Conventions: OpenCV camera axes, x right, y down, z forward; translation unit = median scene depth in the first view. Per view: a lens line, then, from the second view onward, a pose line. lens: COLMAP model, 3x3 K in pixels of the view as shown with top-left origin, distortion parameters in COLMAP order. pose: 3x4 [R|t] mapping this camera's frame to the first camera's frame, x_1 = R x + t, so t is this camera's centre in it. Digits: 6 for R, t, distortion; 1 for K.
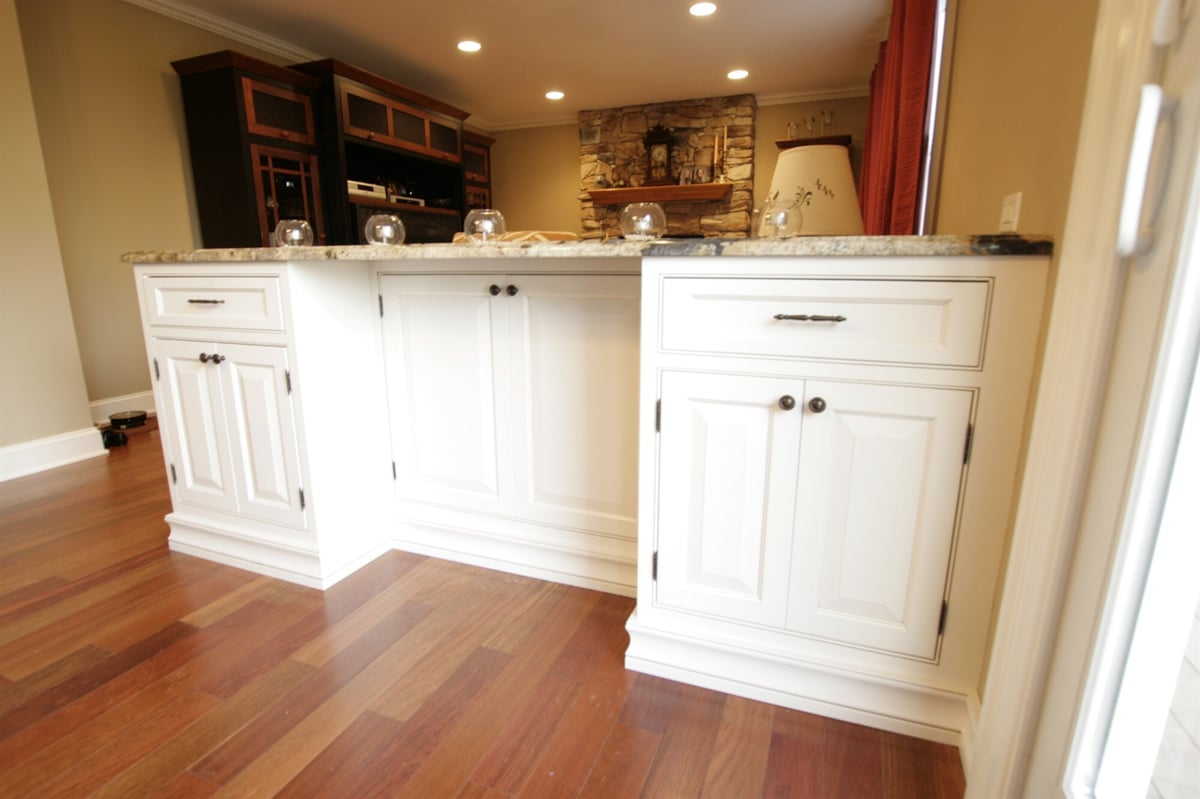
lens RADIAL K [[596.8, 0, 594.8], [0, 596.8, 397.3], [0, 0, 1]] dist [-0.029557, 0.003138]
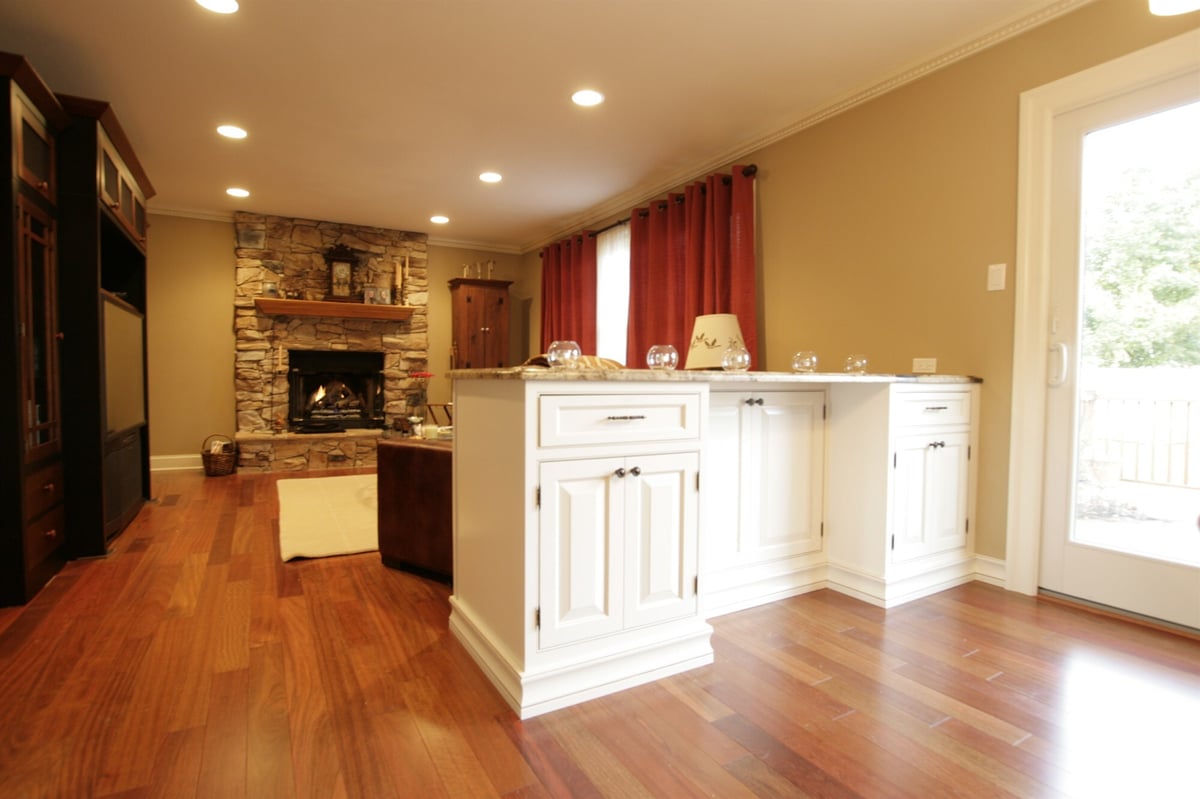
lens RADIAL K [[596.8, 0, 594.8], [0, 596.8, 397.3], [0, 0, 1]] dist [-0.029557, 0.003138]
pose [[0.619066, -0.015932, 0.785177, -0.419478], [0.162357, 0.980792, -0.108107, -0.025301], [-0.768373, 0.194404, 0.609762, 0.106295]]
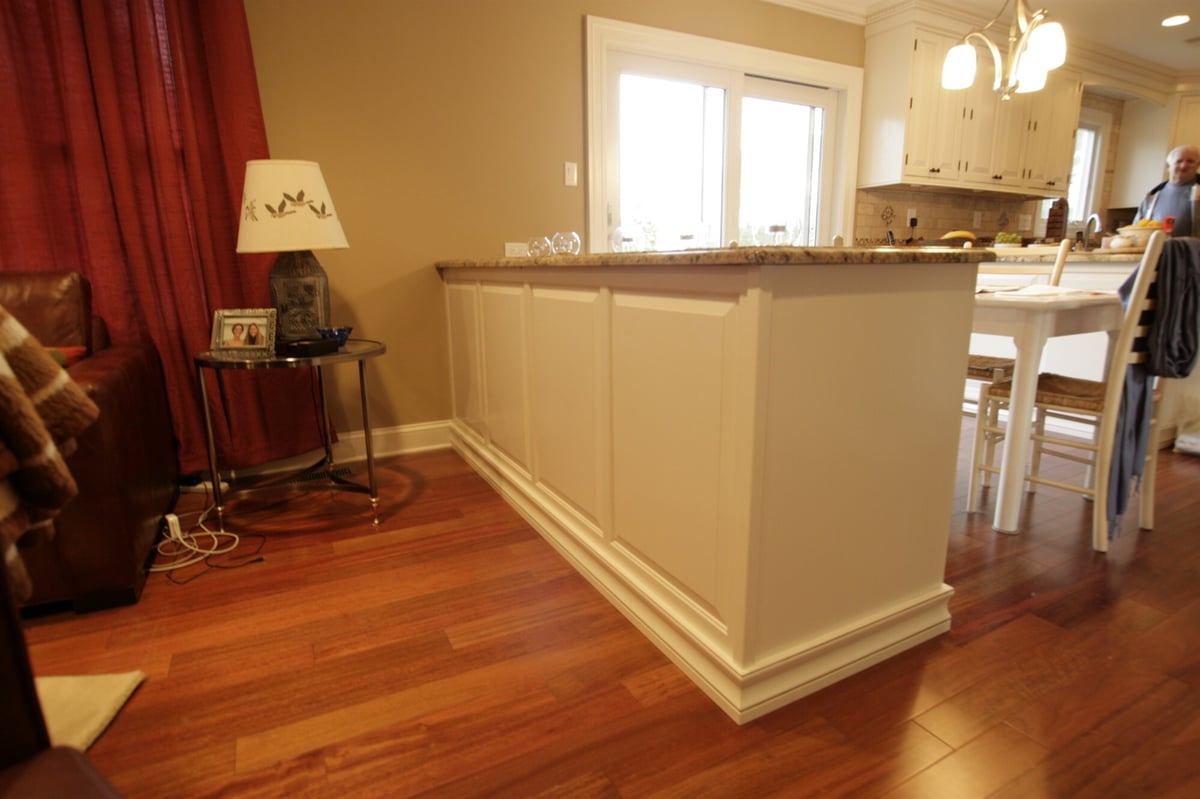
lens RADIAL K [[601.2, 0, 591.9], [0, 601.2, 397.1], [0, 0, 1]] dist [-0.027679, 0.001840]
pose [[-0.755624, -0.125880, 0.642796, -0.266870], [0.160832, 0.915659, 0.368377, -0.121540], [-0.634953, 0.381736, -0.671648, 0.532259]]
